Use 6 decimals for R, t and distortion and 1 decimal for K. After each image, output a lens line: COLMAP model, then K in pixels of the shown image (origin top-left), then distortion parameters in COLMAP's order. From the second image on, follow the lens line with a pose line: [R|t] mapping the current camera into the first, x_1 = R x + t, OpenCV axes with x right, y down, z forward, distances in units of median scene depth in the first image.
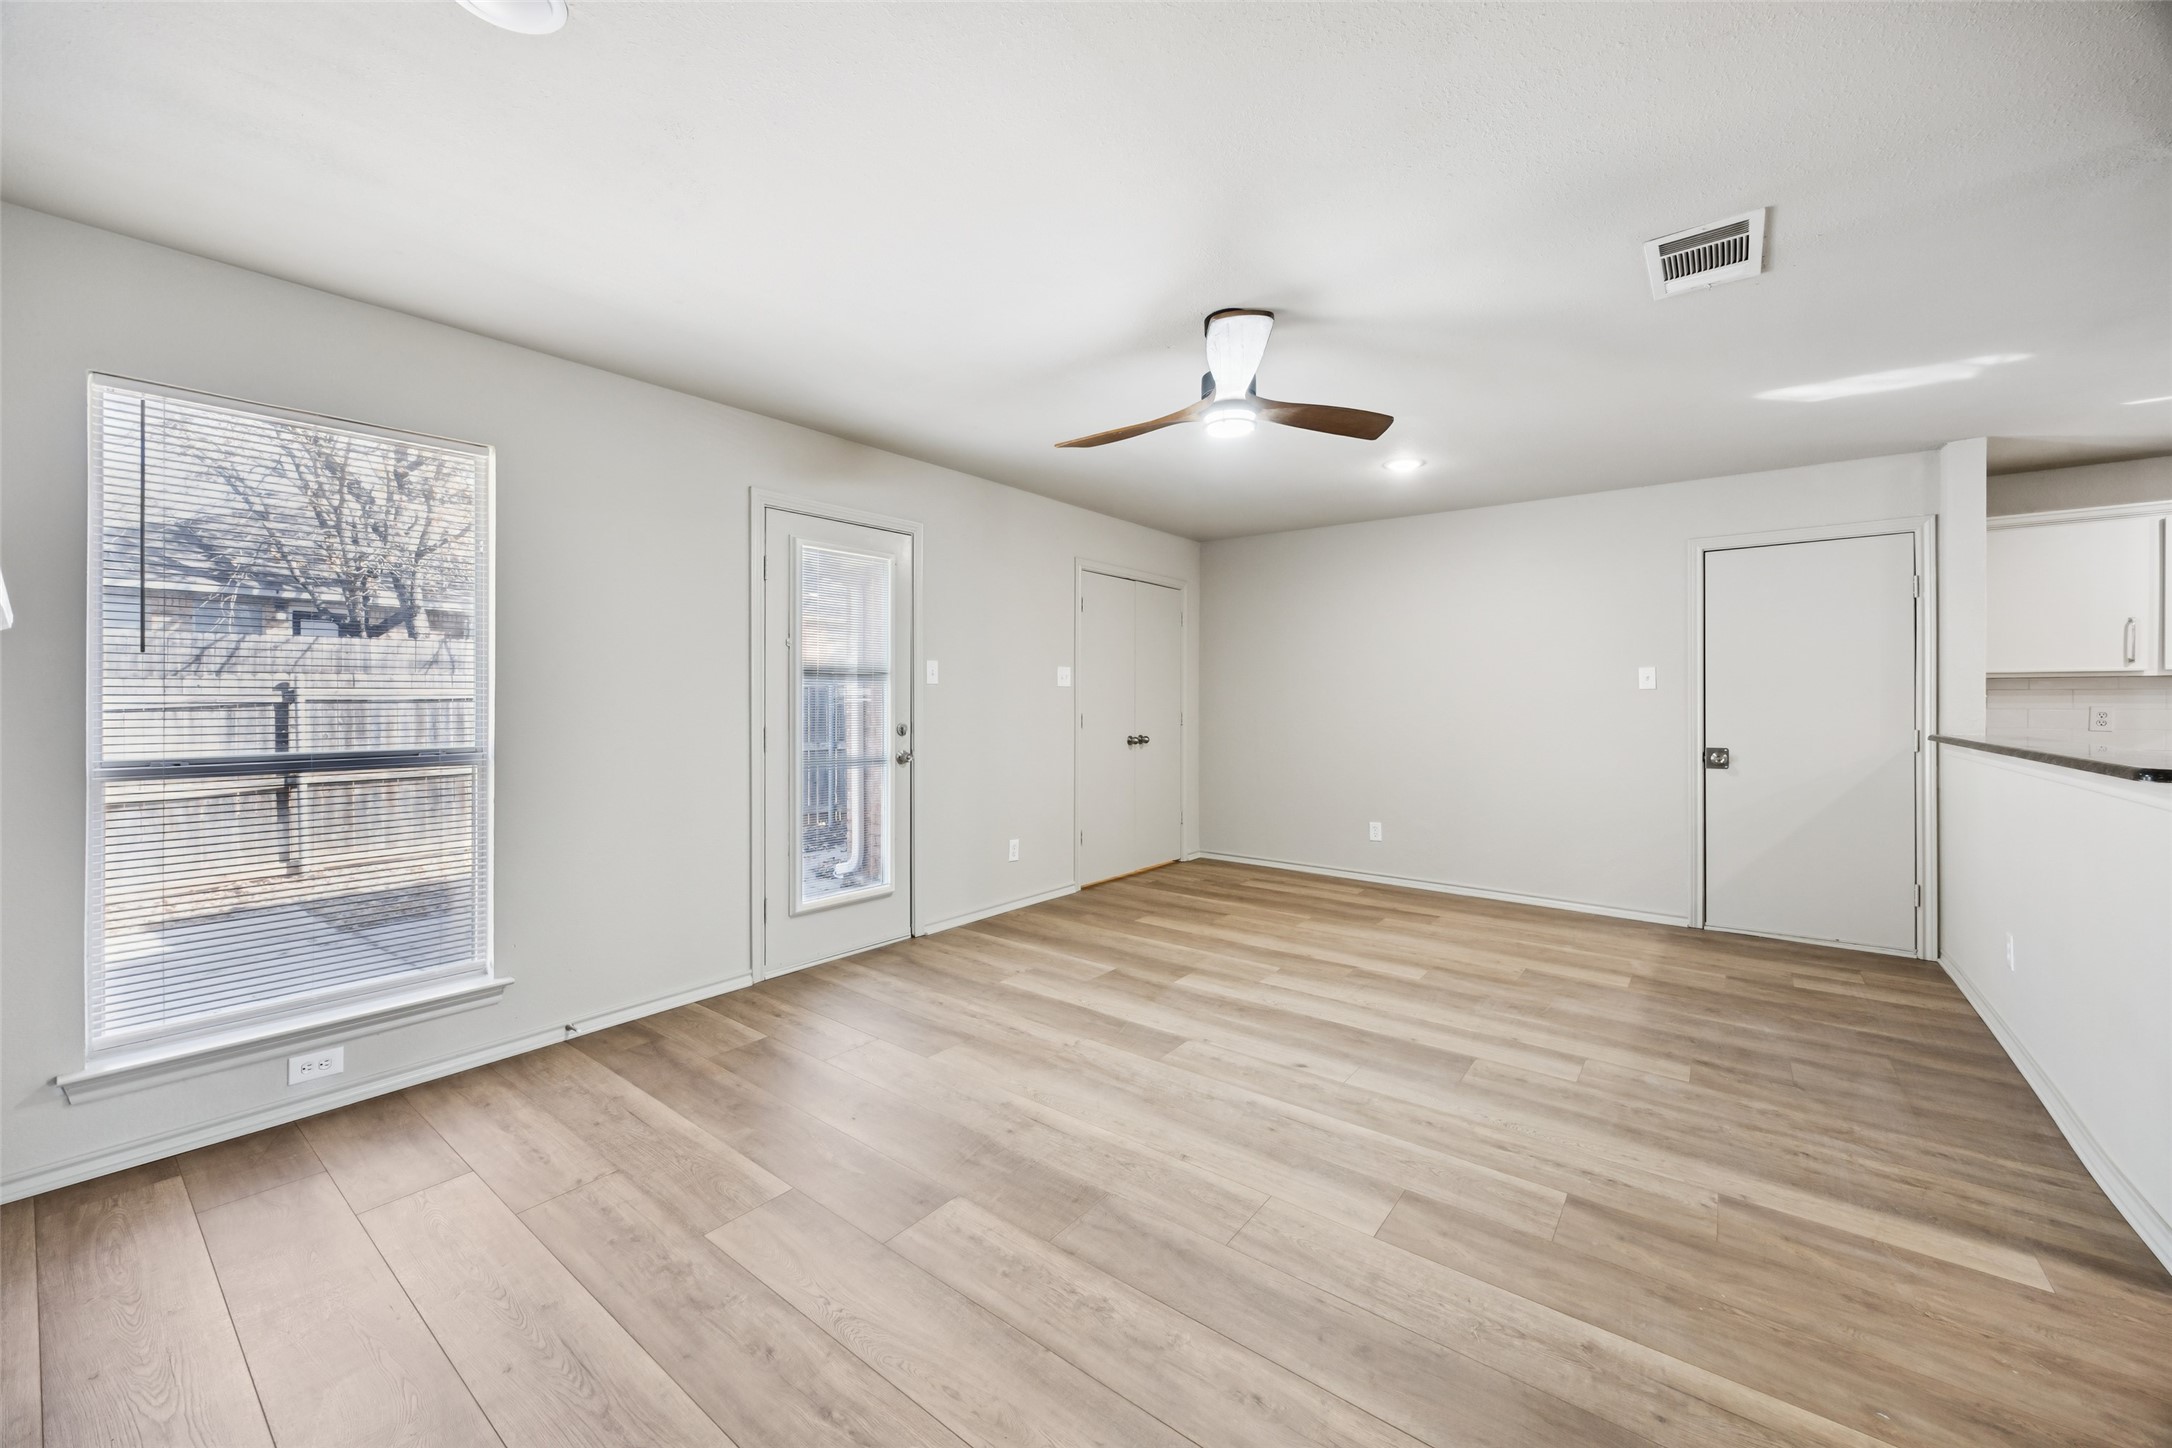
lens RADIAL K [[830.8, 0, 1075.4], [0, 830.8, 714.8], [0, 0, 1]] dist [0.003123, 0.000120]
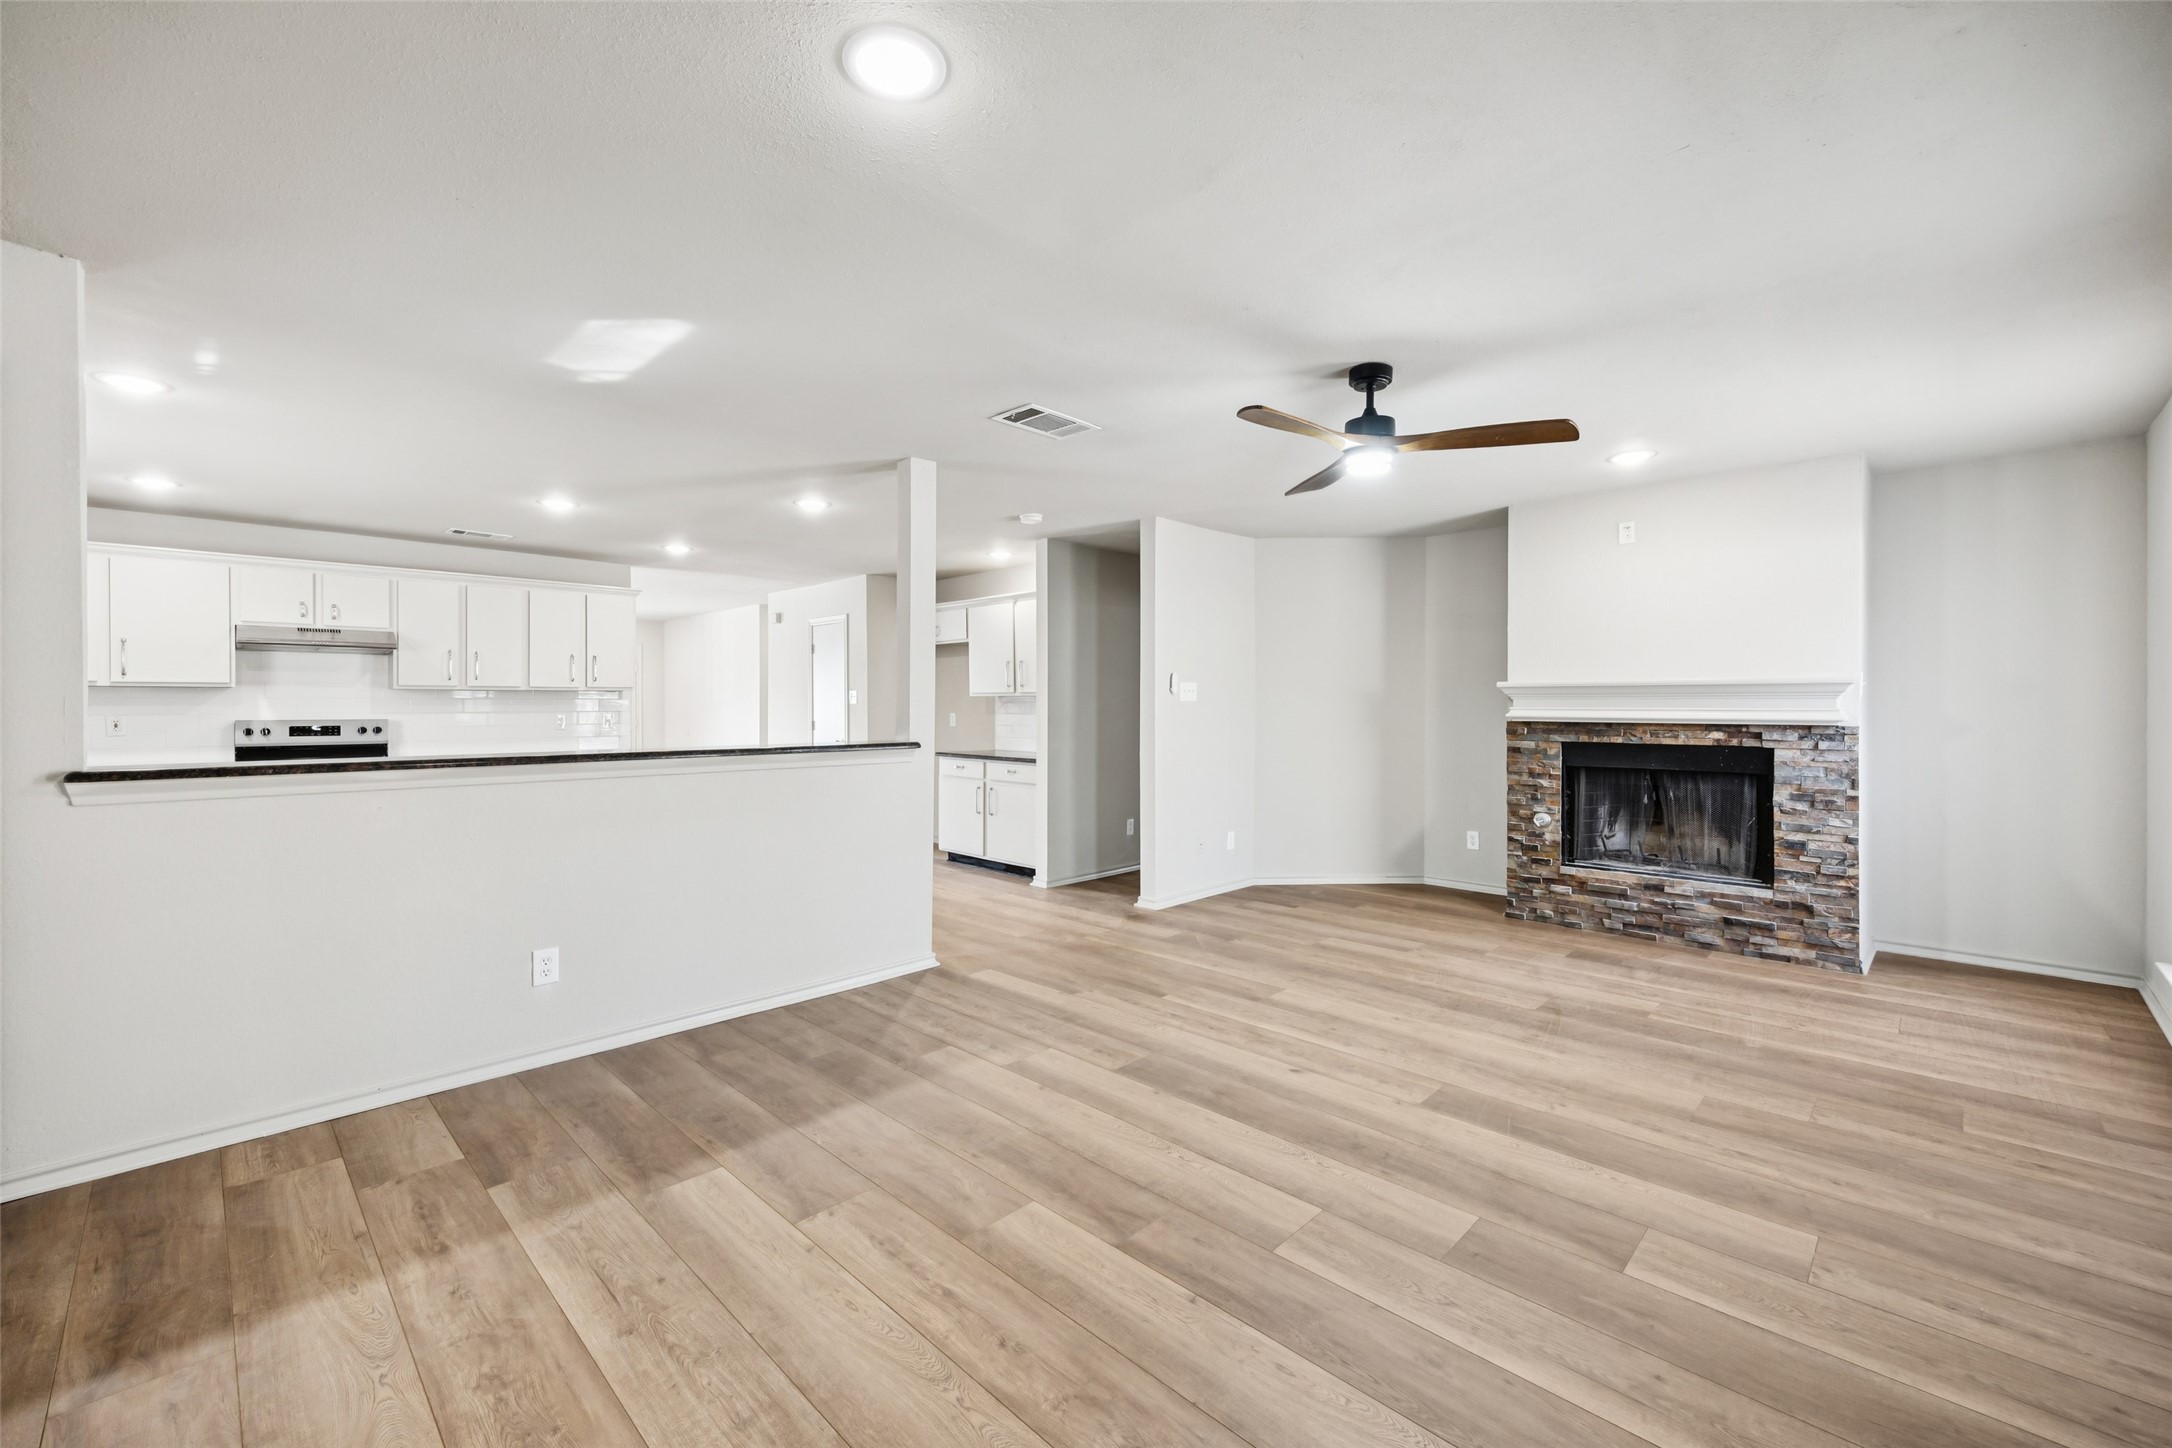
lens RADIAL K [[830.8, 0, 1075.4], [0, 830.8, 714.8], [0, 0, 1]] dist [0.003123, 0.000120]
pose [[-0.991208, -0.002549, 0.132291, 0.414510], [0.001008, 0.999640, 0.026816, -0.043673], [-0.132312, 0.026713, -0.990848, 2.081056]]
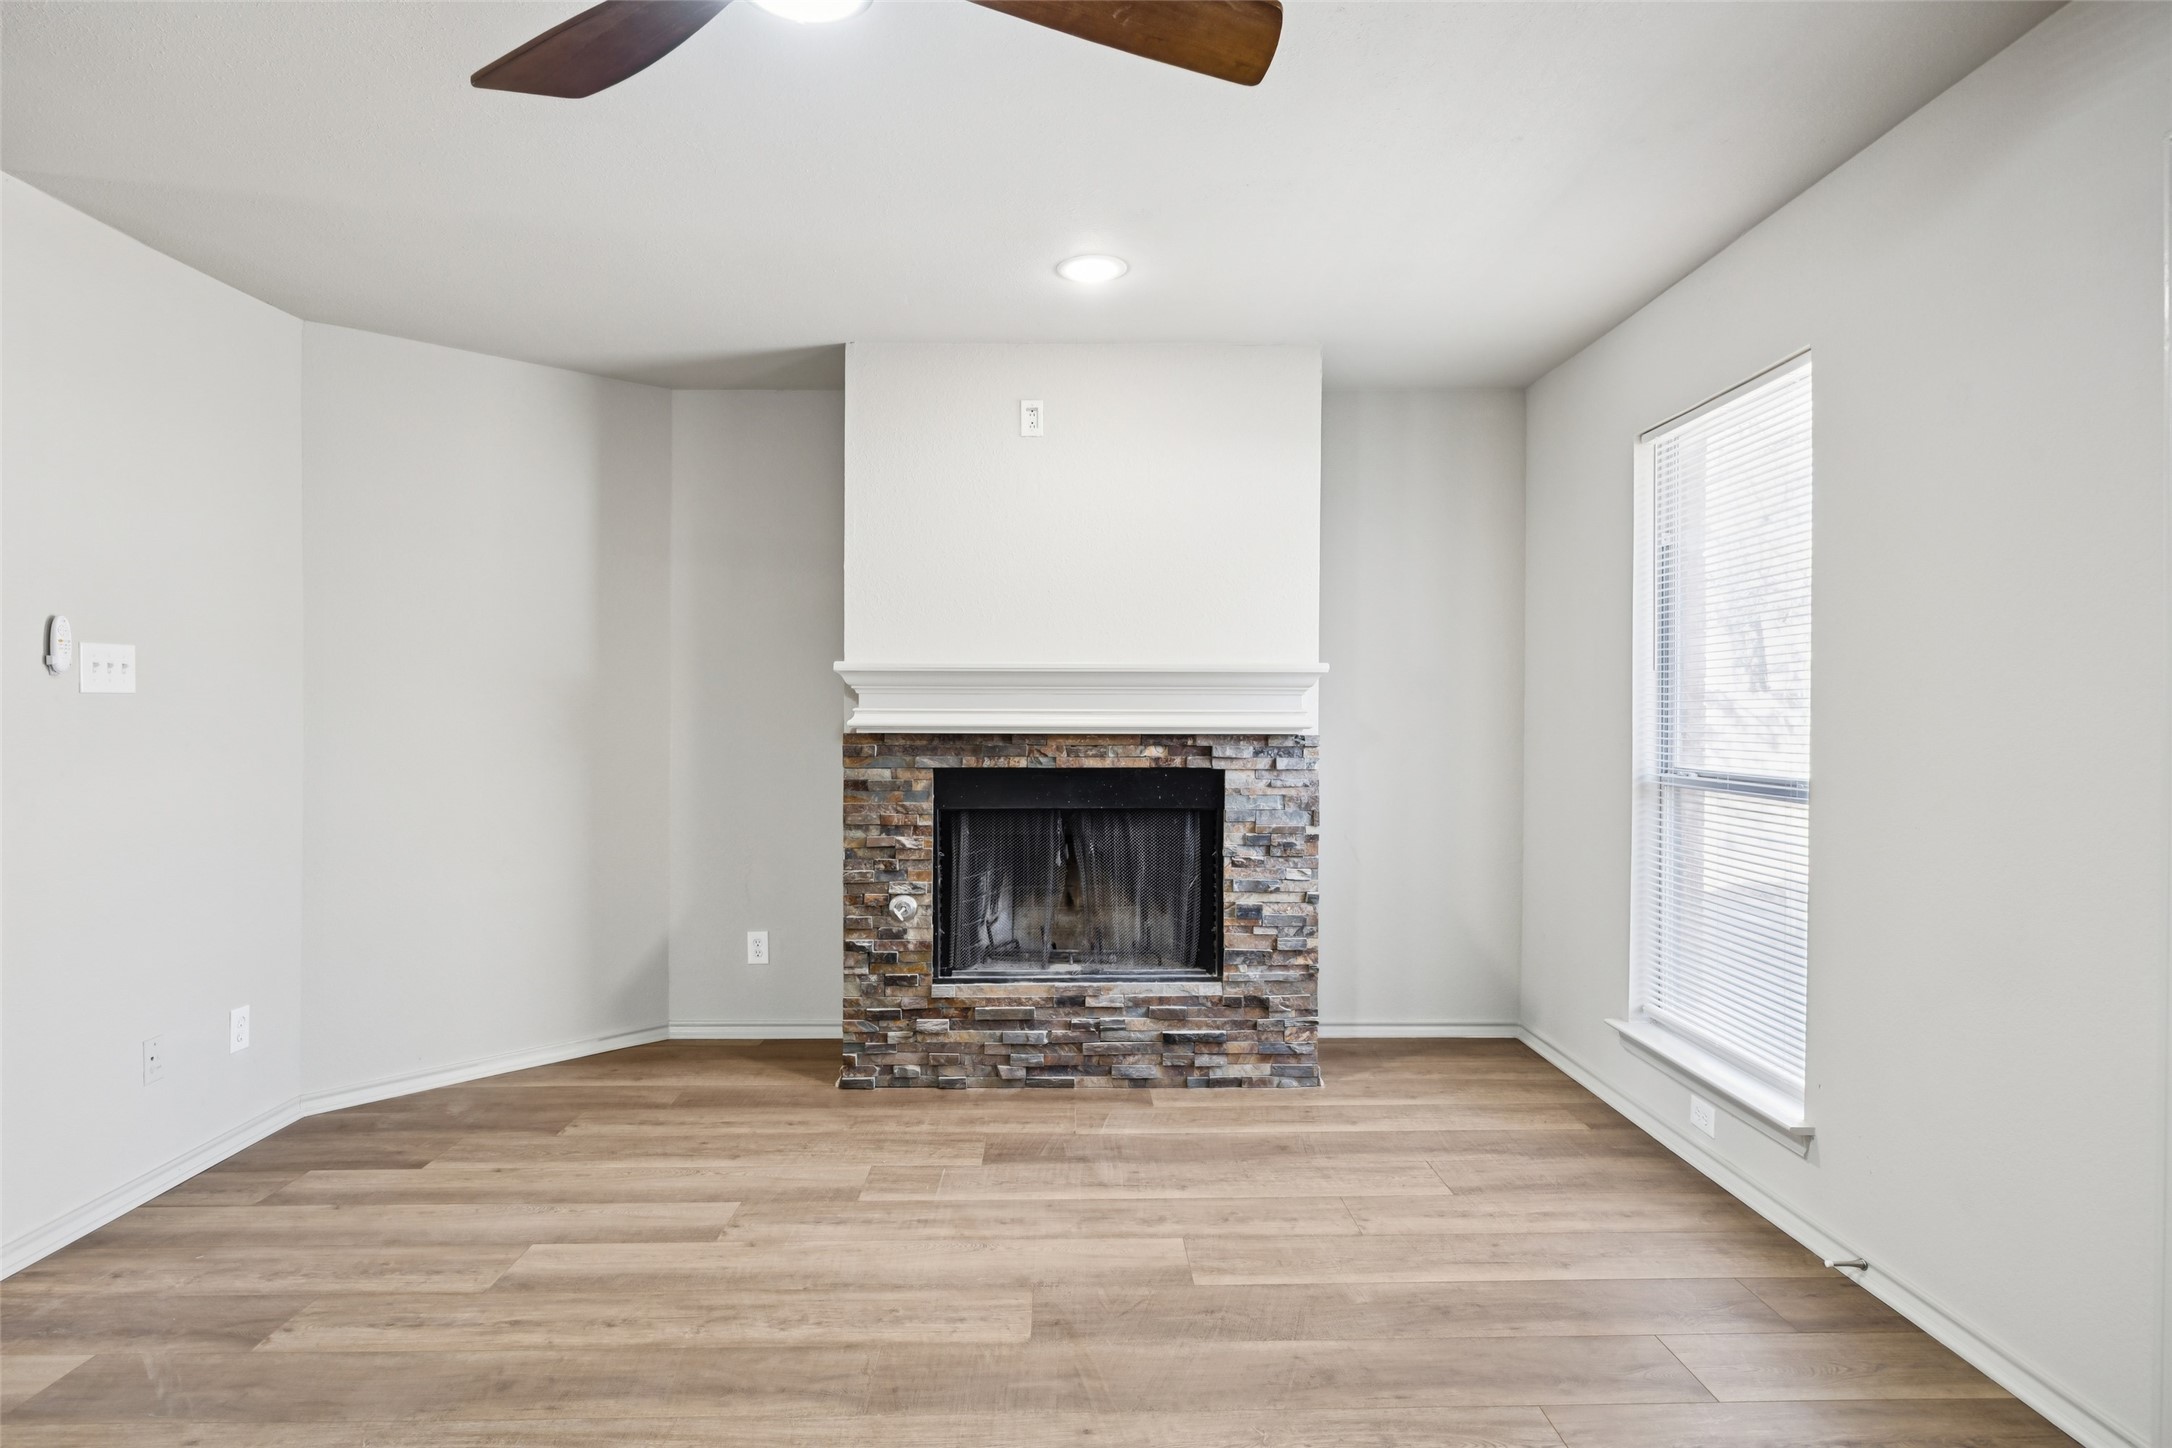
lens RADIAL K [[1205.4, 0, 1073.3], [0, 1205.4, 712.6], [0, 0, 1]] dist [-0.002521, -0.002069]
pose [[-0.779775, -0.000587, -0.626059, 0.411399], [-0.012191, 0.999824, 0.014246, -0.028642], [0.625941, 0.018741, -0.779645, 1.443948]]
